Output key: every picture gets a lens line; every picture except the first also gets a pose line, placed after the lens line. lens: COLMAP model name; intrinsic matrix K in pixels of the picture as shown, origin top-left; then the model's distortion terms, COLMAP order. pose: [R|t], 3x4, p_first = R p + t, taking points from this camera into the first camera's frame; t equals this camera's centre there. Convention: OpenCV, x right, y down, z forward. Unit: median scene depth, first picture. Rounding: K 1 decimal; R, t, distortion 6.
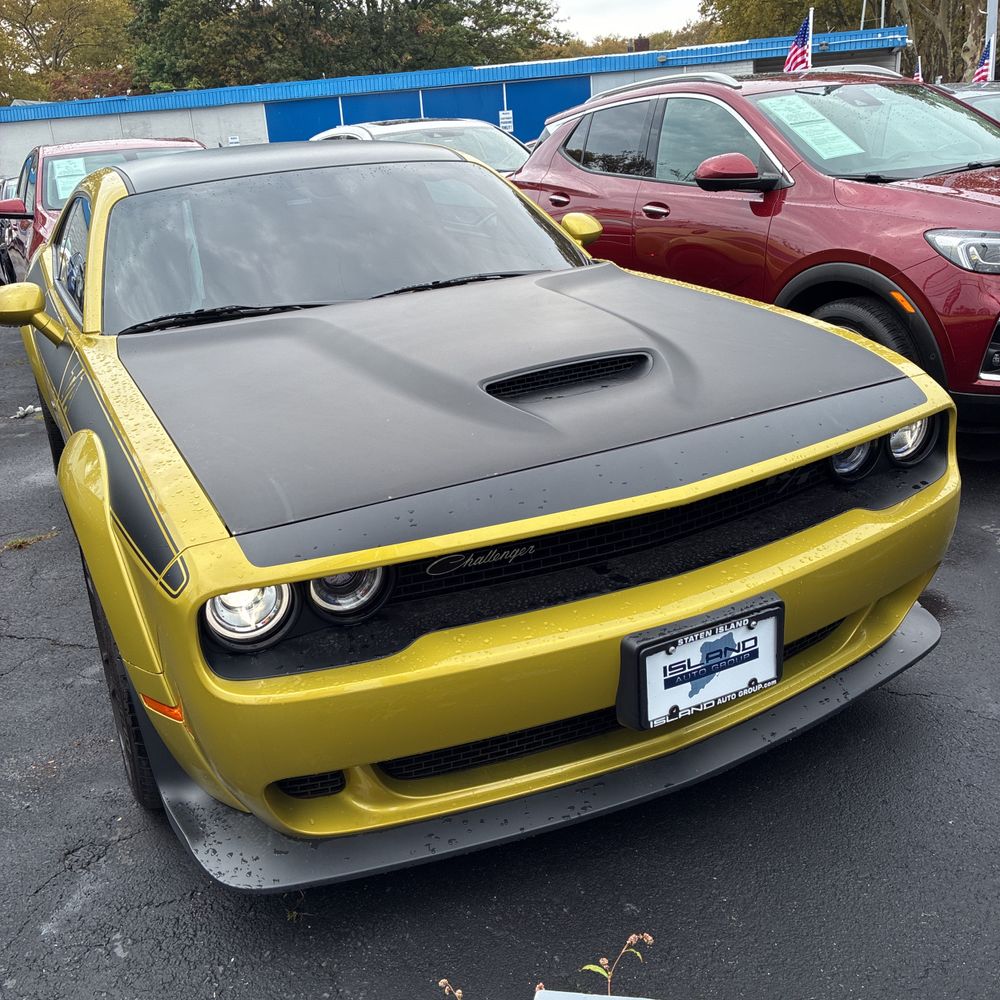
lens RADIAL K [[1015.6, 0, 498.6], [0, 1015.6, 477.6], [0, 0, 1]] dist [0.024644, 0.000000]
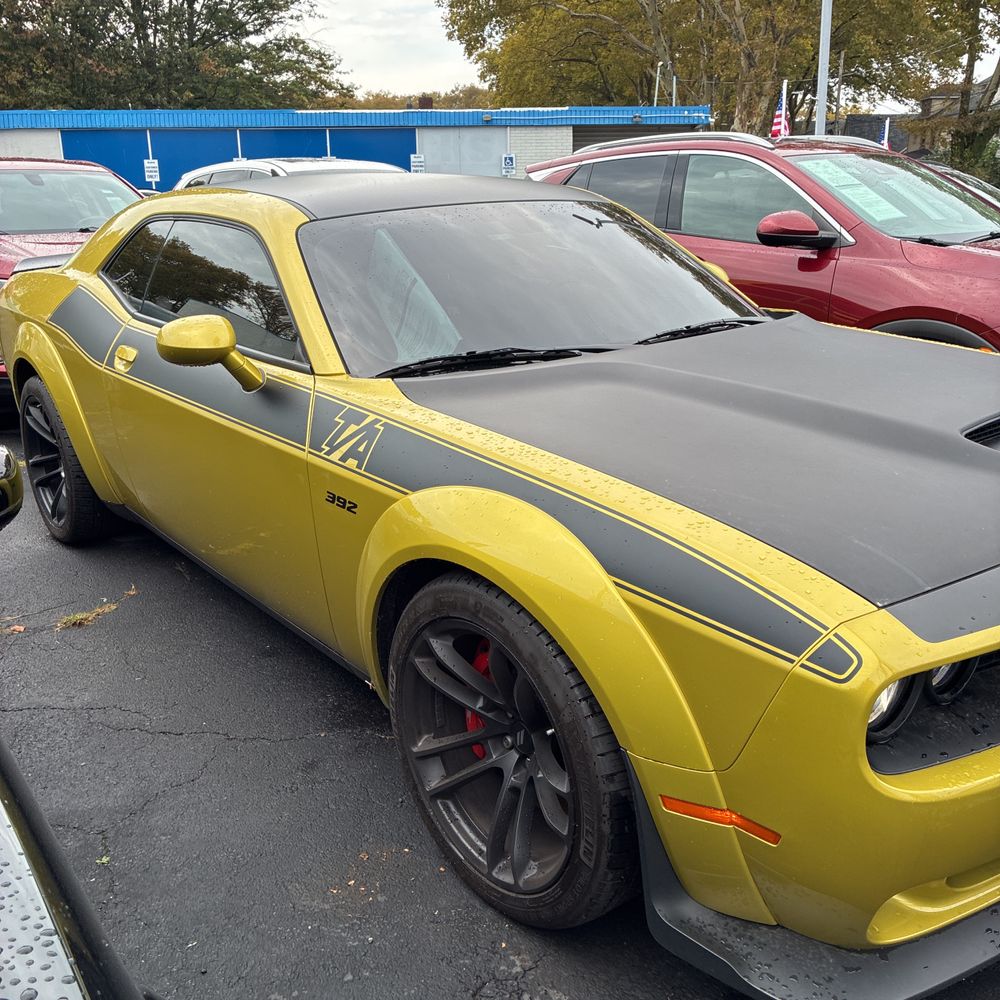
lens RADIAL K [[1015.6, 0, 510.0], [0, 1015.6, 474.1], [0, 0, 1]] dist [0.024644, 0.000000]
pose [[0.971899, -0.006814, 0.235299, -0.574620], [0.018687, 0.998660, -0.048267, -0.016026], [-0.234655, 0.051308, 0.970724, 0.158553]]
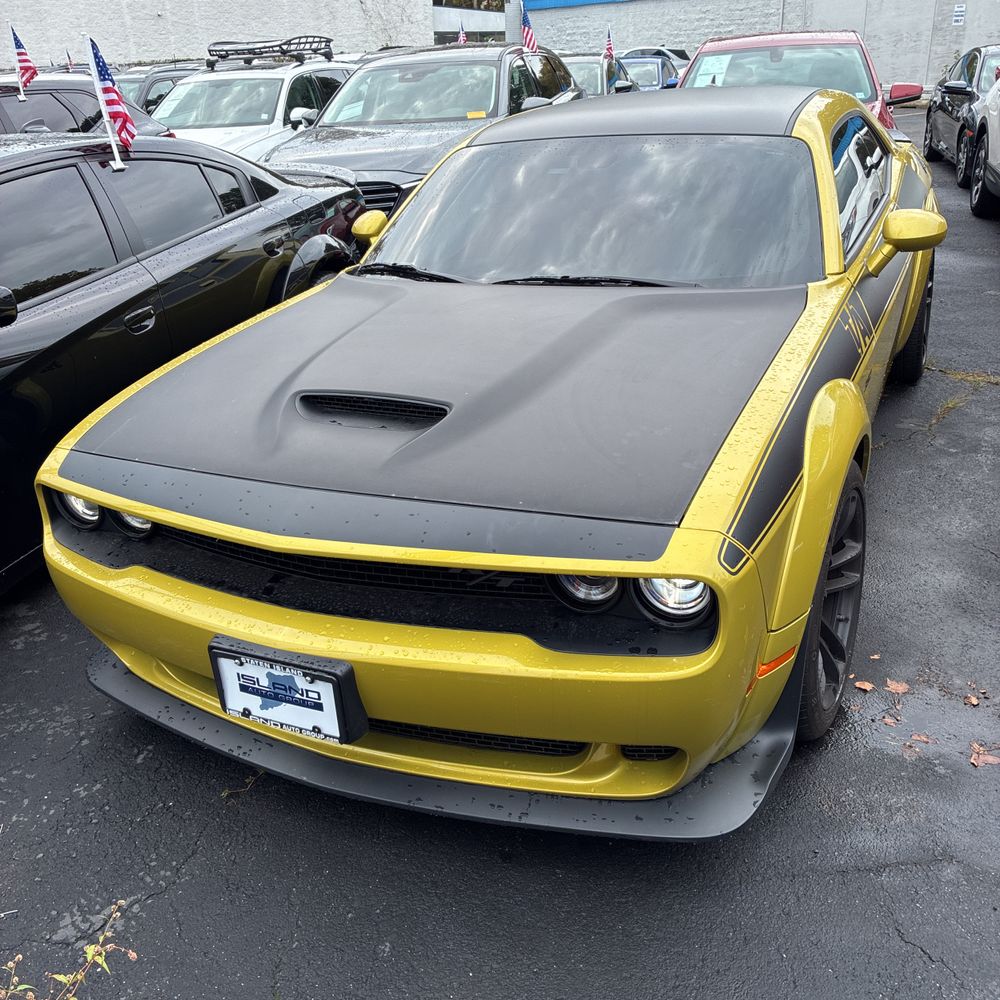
lens RADIAL K [[1015.6, 0, 501.8], [0, 1015.6, 483.3], [0, 0, 1]] dist [0.024644, 0.000000]
pose [[0.631725, 0.334702, -0.699213, 0.867020], [-0.231072, 0.942286, 0.242287, -0.293710], [0.739952, 0.008510, 0.672606, 0.344745]]
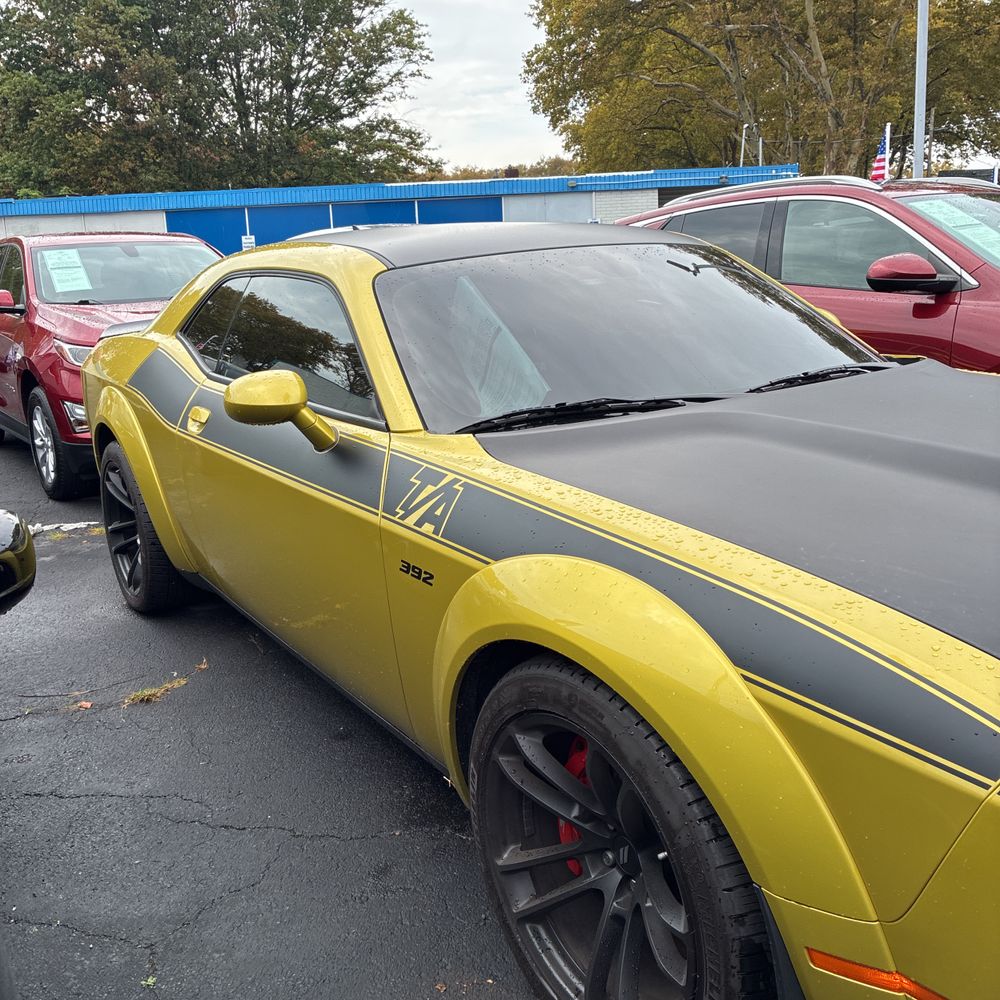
lens RADIAL K [[1015.6, 0, 503.8], [0, 1015.6, 467.0], [0, 0, 1]] dist [0.024644, 0.000000]
pose [[0.989374, -0.000027, 0.145396, -0.554123], [0.017577, 0.992688, -0.119418, -0.024153], [-0.144329, 0.120705, 0.982140, 0.275132]]
